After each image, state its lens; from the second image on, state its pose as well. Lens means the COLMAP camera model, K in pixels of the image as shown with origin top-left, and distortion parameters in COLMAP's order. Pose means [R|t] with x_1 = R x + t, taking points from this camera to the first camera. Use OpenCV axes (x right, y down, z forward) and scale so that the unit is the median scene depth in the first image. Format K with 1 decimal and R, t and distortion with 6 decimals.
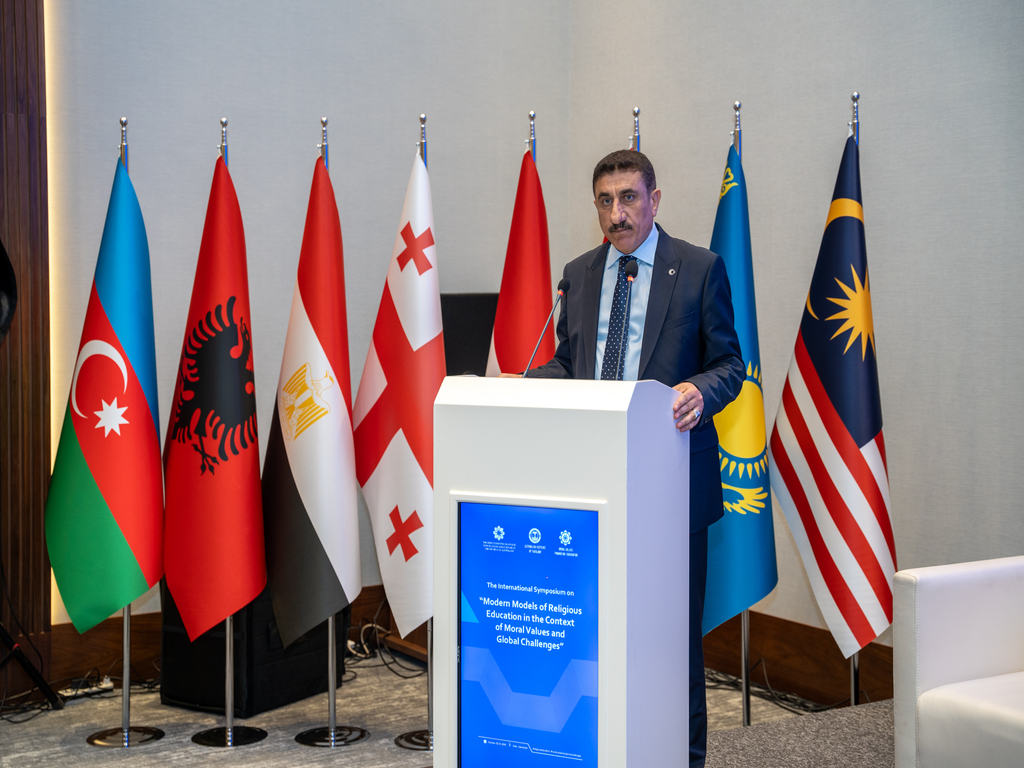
lens RADIAL K [[1884.5, 0, 511.4], [0, 1884.5, 384.3], [0, 0, 1]] dist [0.211586, 0.000000]
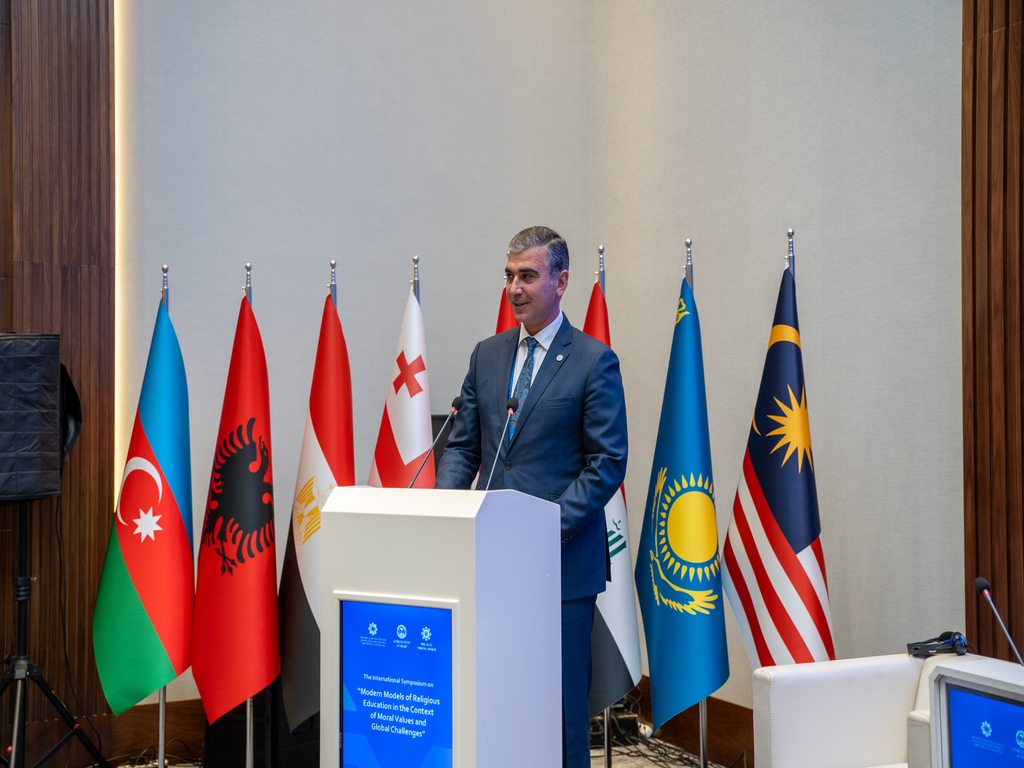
lens RADIAL K [[1678.6, 0, 509.4], [0, 1678.6, 385.0], [0, 0, 1]] dist [0.138106, 0.000000]
pose [[0.990300, -0.009728, -0.138604, 0.147443], [0.000467, 0.997773, -0.066698, 0.001556], [0.138944, 0.065986, 0.988099, 0.019469]]
